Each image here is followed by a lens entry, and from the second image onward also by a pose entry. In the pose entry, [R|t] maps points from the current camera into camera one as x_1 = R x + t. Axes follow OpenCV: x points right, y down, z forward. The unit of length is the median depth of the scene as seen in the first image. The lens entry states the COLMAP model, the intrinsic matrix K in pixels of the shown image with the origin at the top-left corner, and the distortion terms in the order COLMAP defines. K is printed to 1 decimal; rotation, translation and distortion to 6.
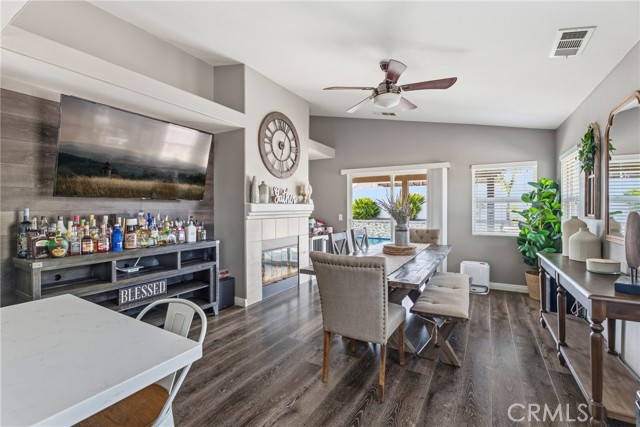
lens RADIAL K [[281.8, 0, 320.0], [0, 281.8, 213.5], [0, 0, 1]] dist [-0.000633, 0.000105]
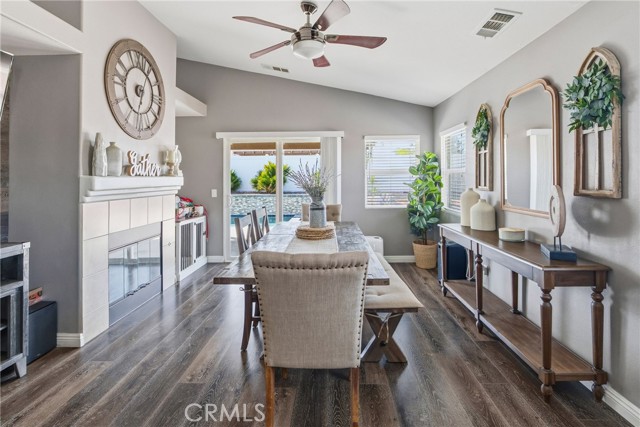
lens RADIAL K [[316.5, 0, 314.0], [0, 316.5, 177.0], [0, 0, 1]] dist [-0.003030, -0.000405]
pose [[0.883675, -0.003756, 0.468086, -0.134029], [0.015963, 0.999628, -0.022114, -0.011346], [-0.467829, 0.027014, 0.883406, 0.149687]]
